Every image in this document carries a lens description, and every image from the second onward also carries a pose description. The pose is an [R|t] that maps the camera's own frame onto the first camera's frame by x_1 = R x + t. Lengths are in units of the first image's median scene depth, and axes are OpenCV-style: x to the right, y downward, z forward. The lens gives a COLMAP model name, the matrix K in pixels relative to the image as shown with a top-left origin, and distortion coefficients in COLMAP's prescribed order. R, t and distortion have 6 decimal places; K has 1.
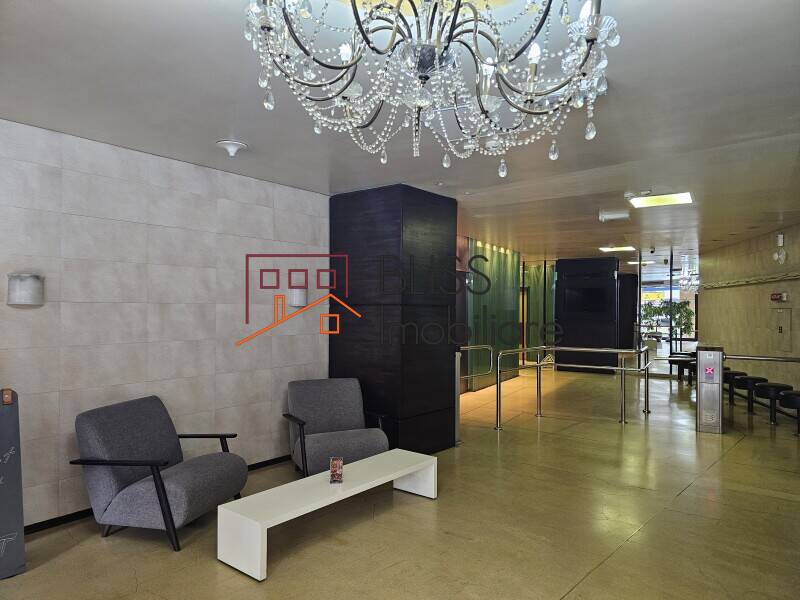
lens RADIAL K [[536.6, 0, 401.0], [0, 536.6, 301.7], [0, 0, 1]] dist [0.076779, -0.071629]
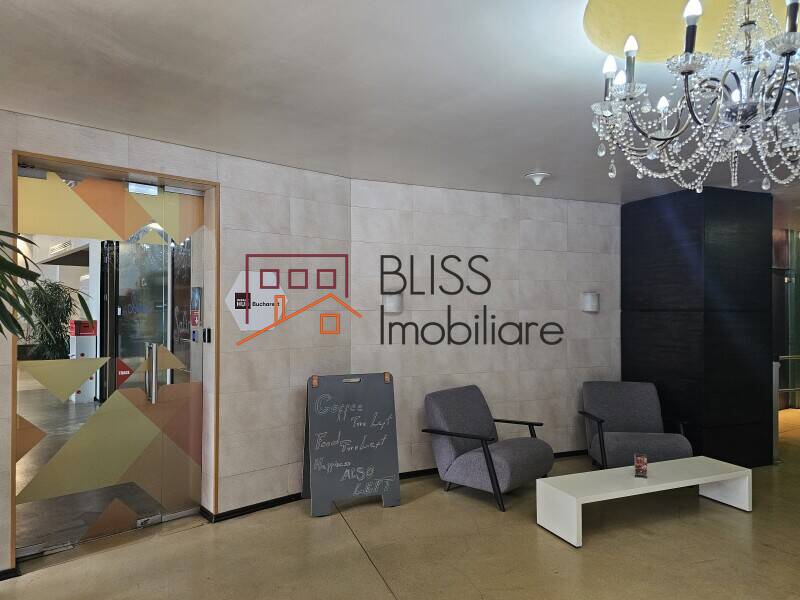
lens RADIAL K [[536.6, 0, 401.0], [0, 536.6, 301.7], [0, 0, 1]] dist [0.076779, -0.071629]
pose [[0.882903, -0.011142, -0.469423, -0.026446], [0.010359, 0.999937, -0.004252, -0.014405], [0.469441, -0.001109, 0.882963, -0.170910]]
